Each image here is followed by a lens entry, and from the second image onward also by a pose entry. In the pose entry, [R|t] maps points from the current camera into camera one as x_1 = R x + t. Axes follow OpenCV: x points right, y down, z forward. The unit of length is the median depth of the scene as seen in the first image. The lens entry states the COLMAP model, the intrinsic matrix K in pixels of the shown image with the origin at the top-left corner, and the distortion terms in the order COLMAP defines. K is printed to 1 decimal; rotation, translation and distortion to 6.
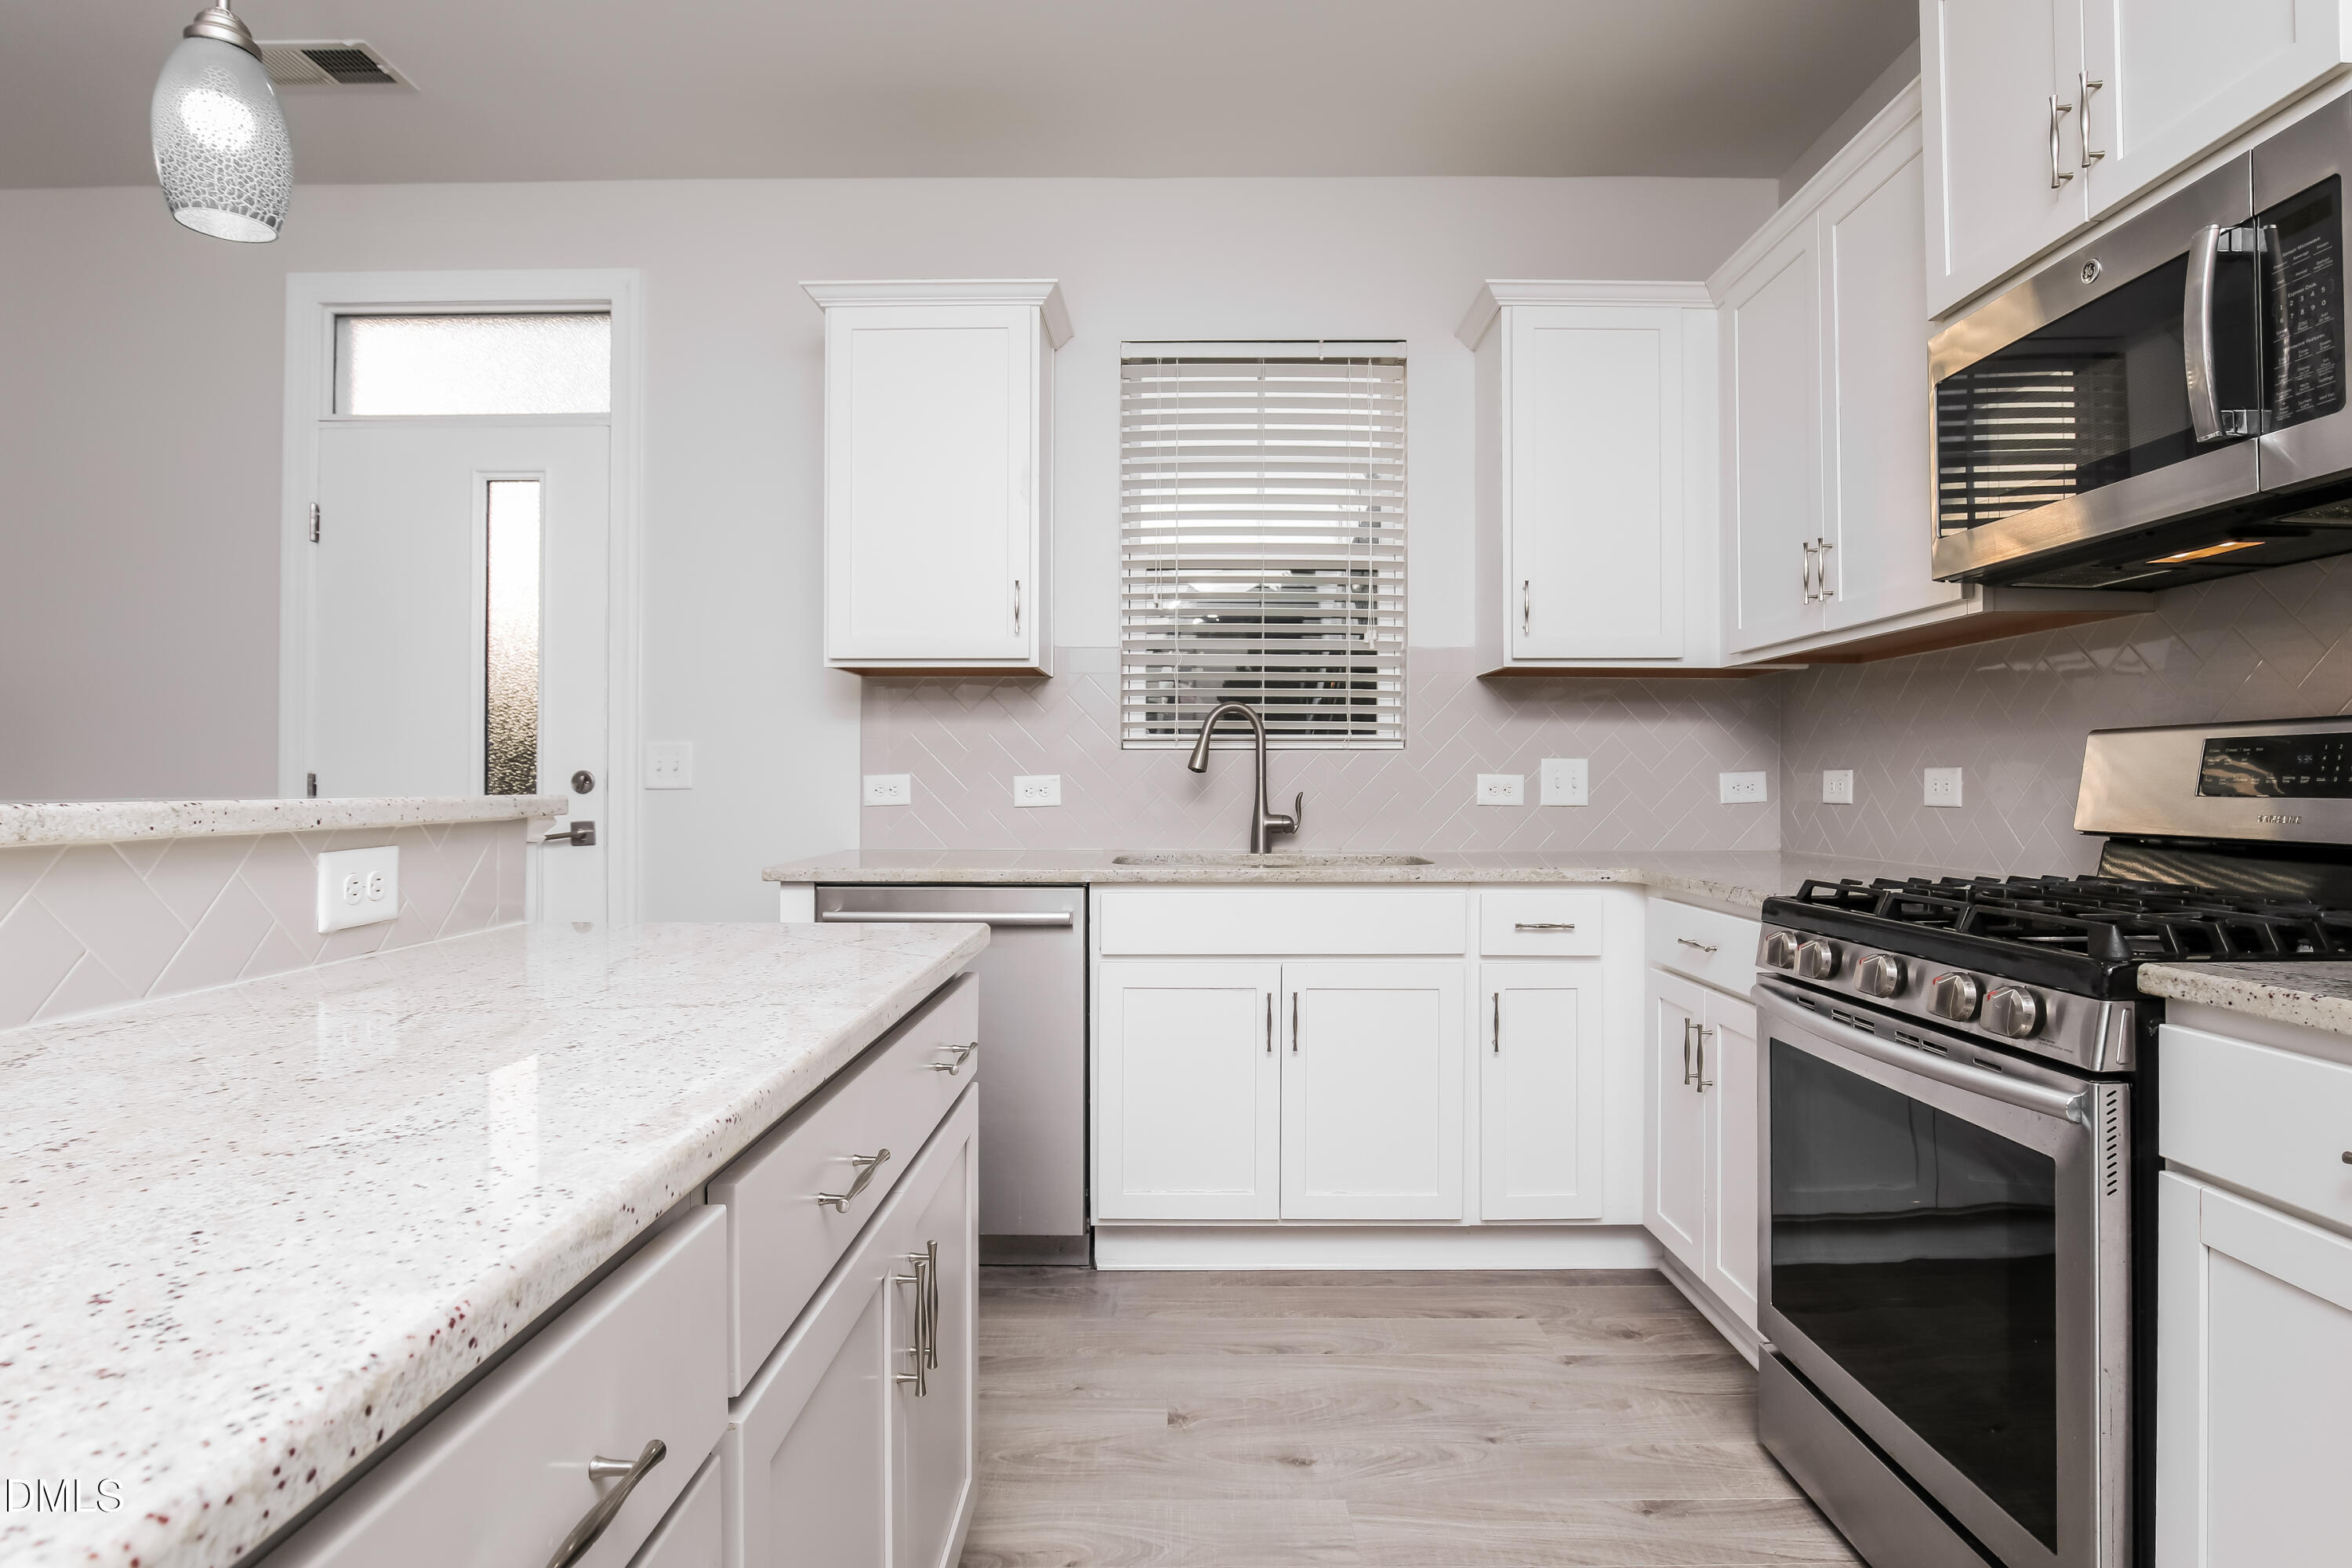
lens RADIAL K [[1189.7, 0, 1176.9], [0, 1189.7, 760.4], [0, 0, 1]] dist [-0.032982, 0.000062]
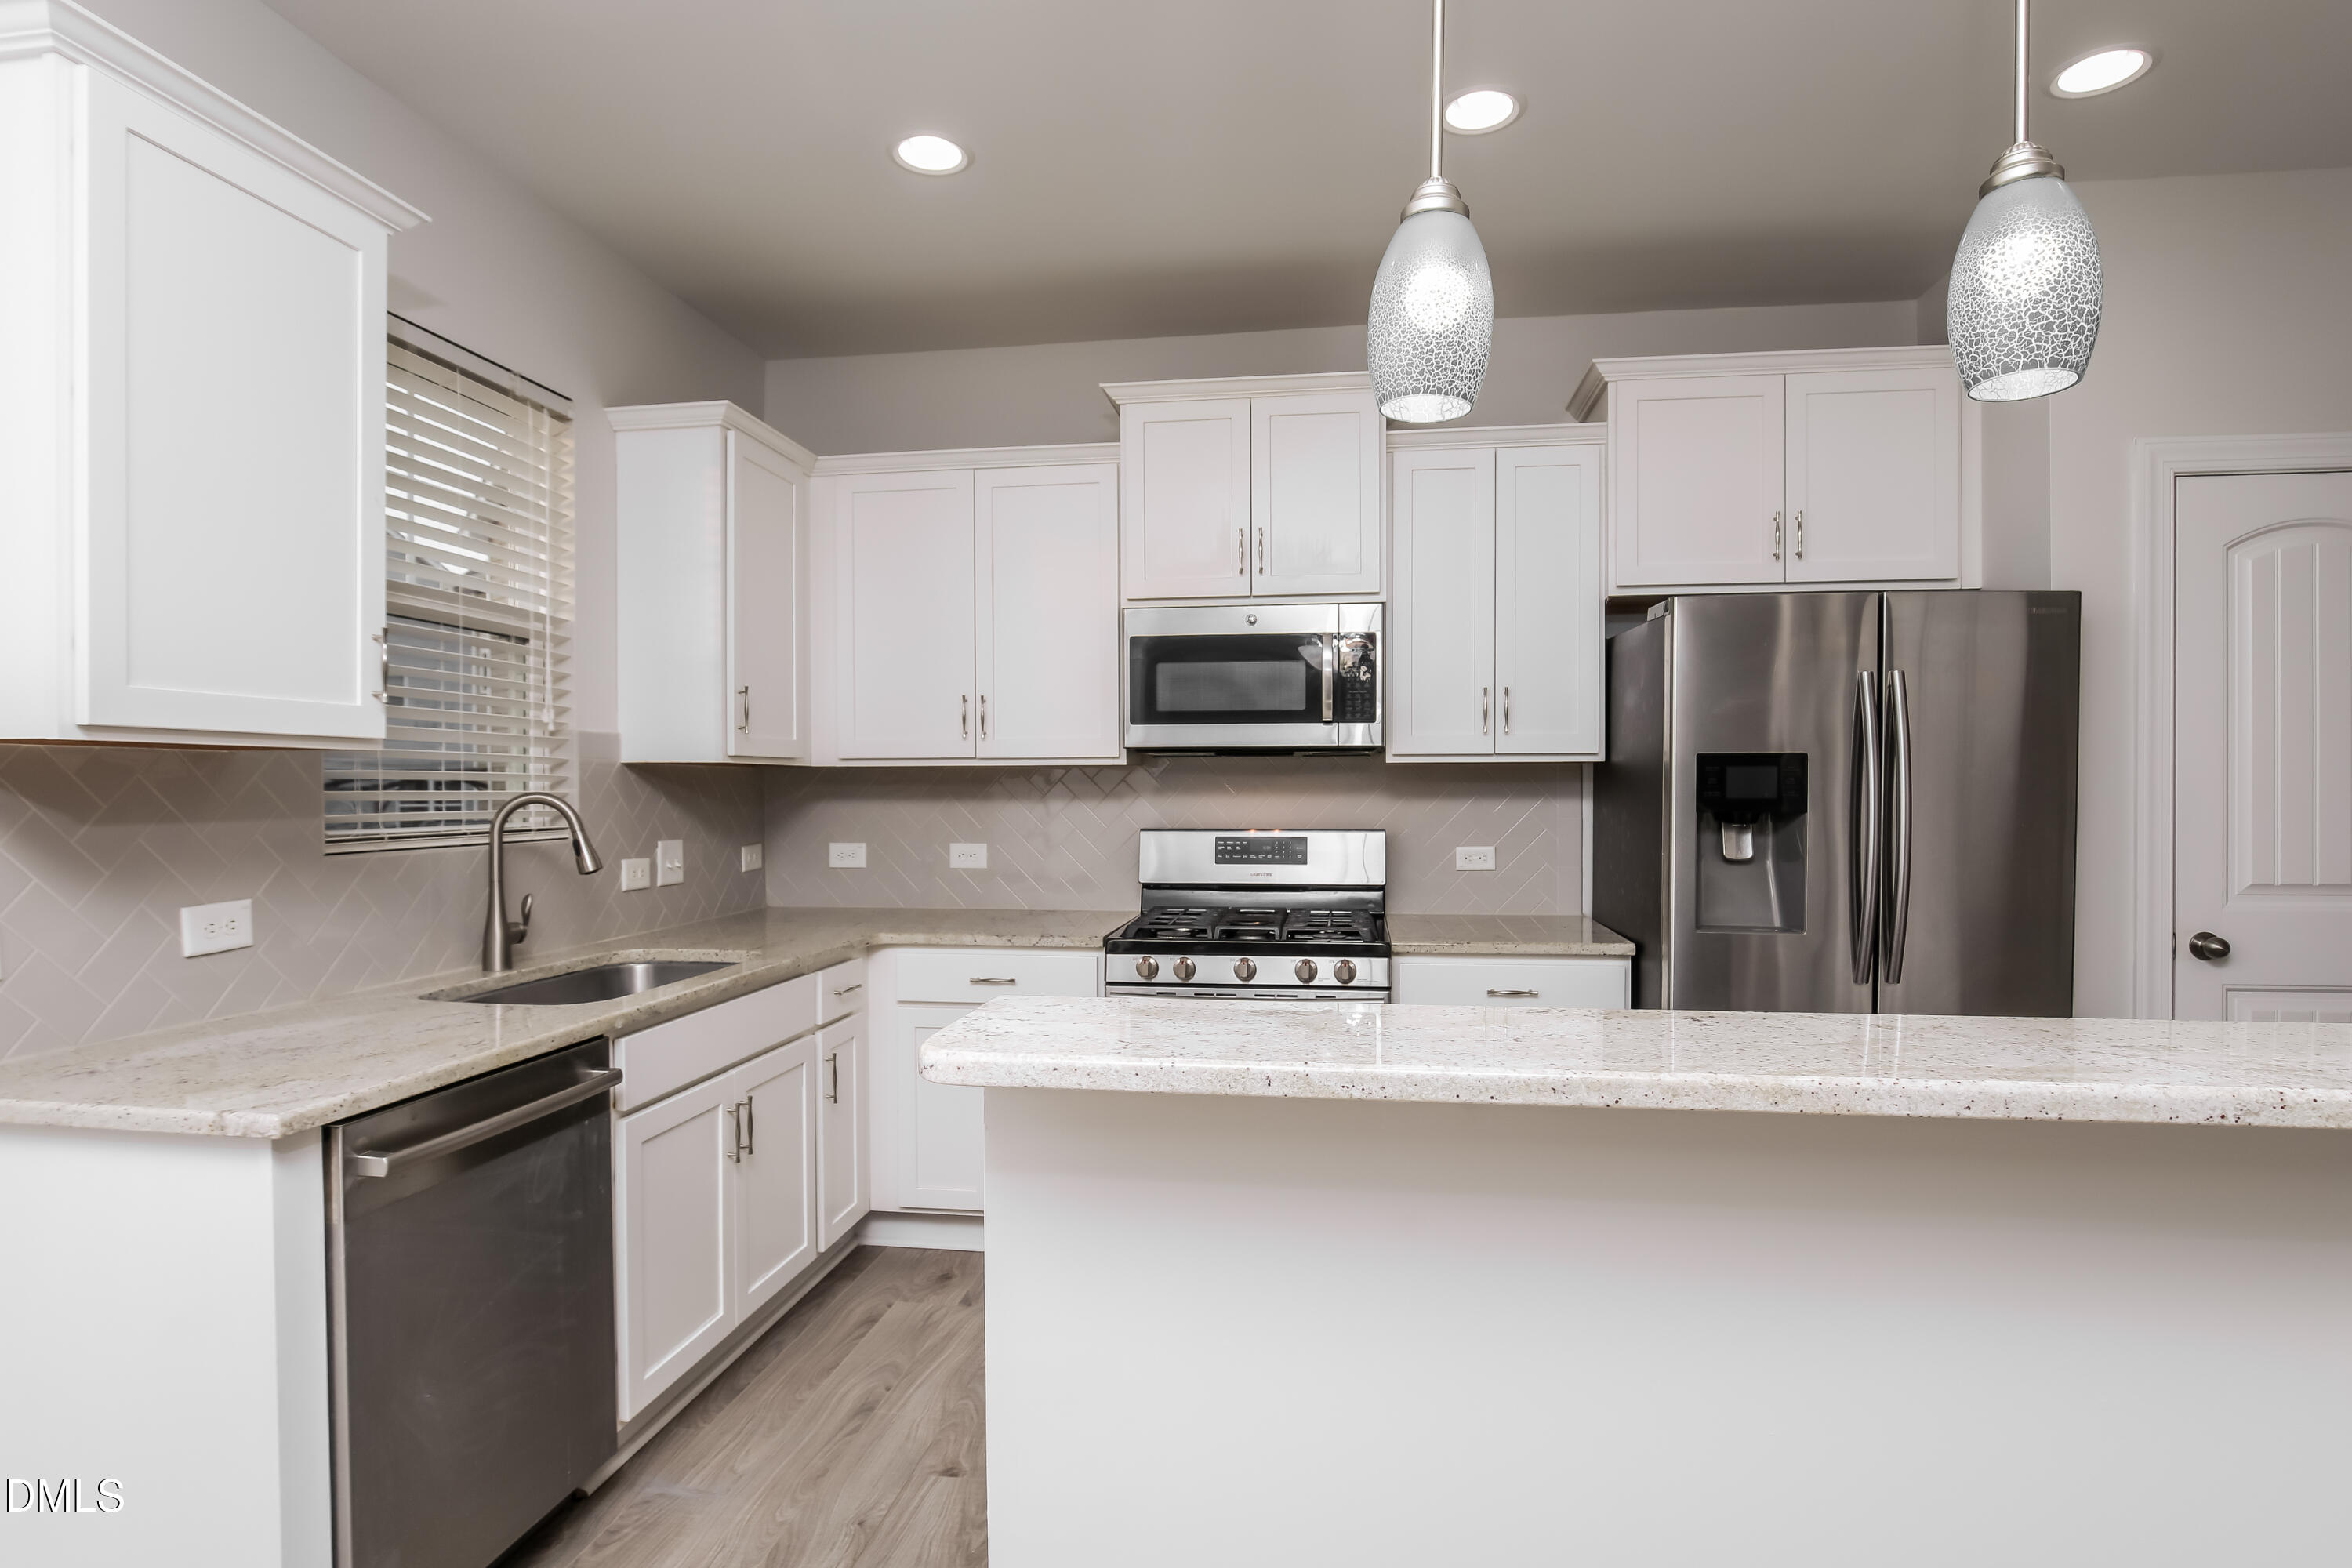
lens RADIAL K [[1196.2, 0, 1176.0], [0, 1196.2, 784.0], [0, 0, 1]] dist [0.000508, -0.041786]
pose [[0.141522, 0.001762, 0.989933, -0.681033], [-0.014768, 0.999891, 0.000332, -0.060424], [-0.989825, -0.014667, 0.141533, 0.399309]]
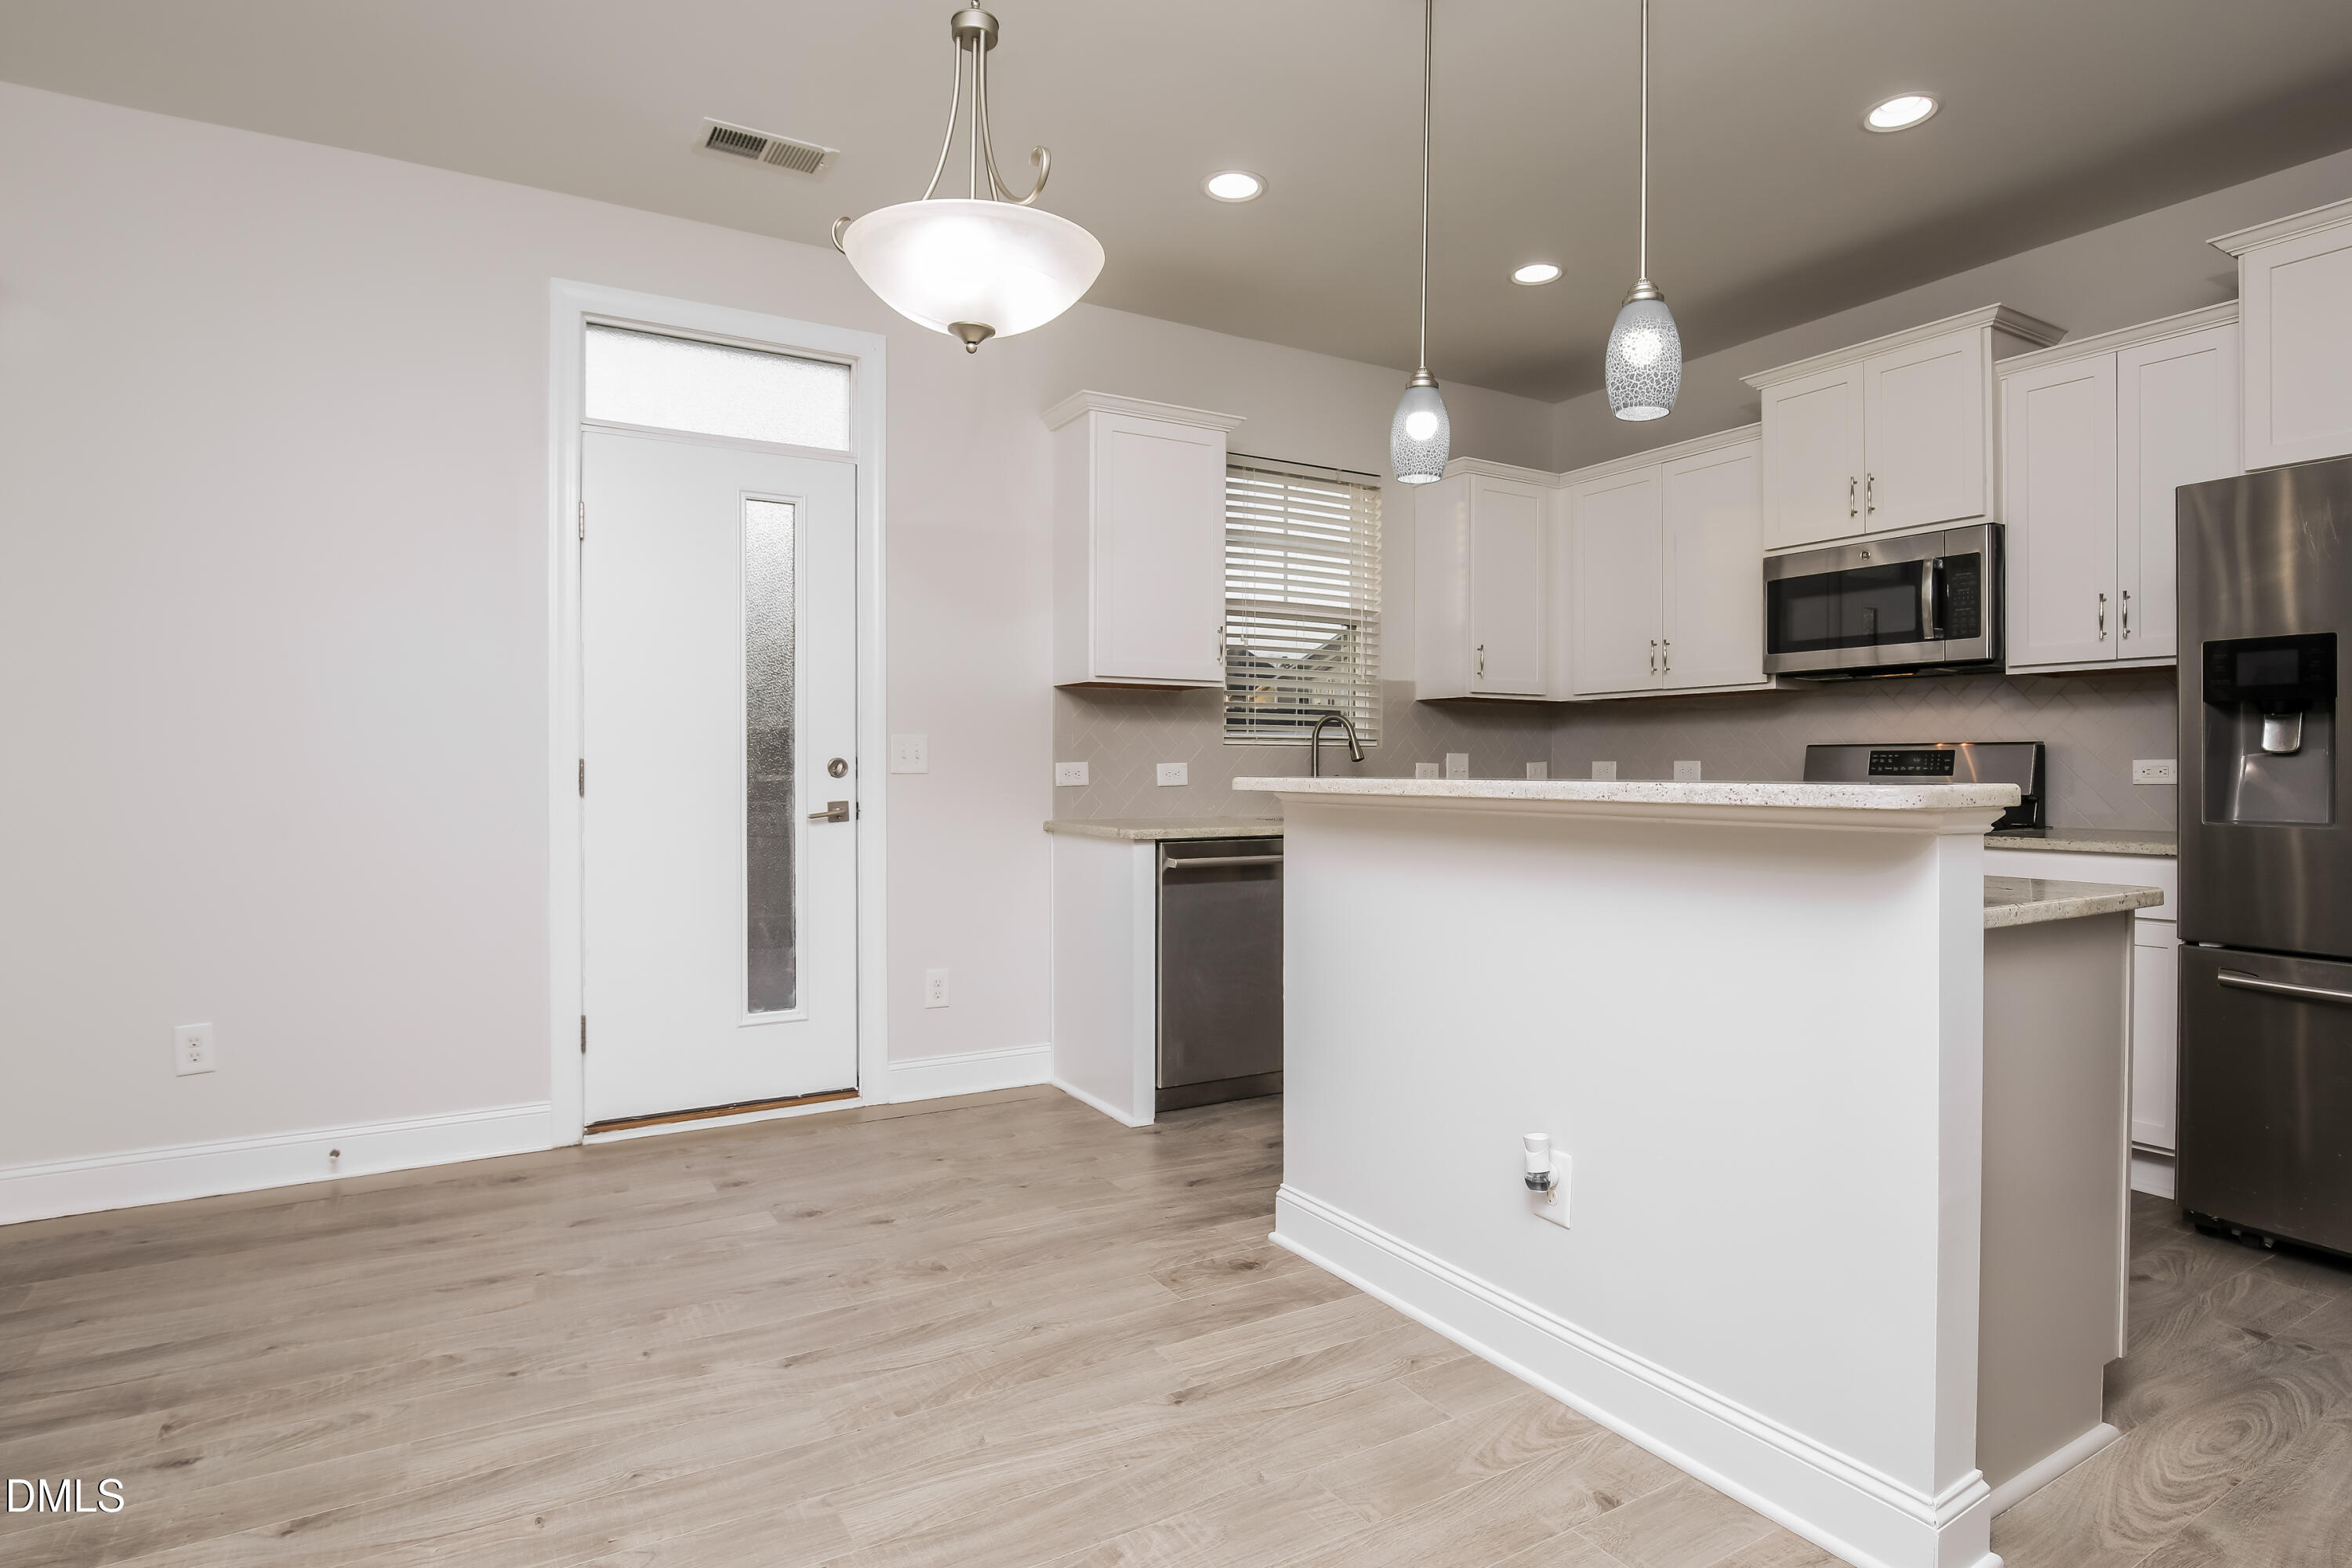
lens RADIAL K [[1232.0, 0, 1182.3], [0, 1232.0, 699.0], [0, 0, 1]] dist [0.003178, 0.000472]
pose [[0.855170, 0.030424, 0.517454, -0.844648], [-0.011754, 0.999157, -0.039321, -0.005469], [-0.518215, 0.027544, 0.854807, -0.212709]]
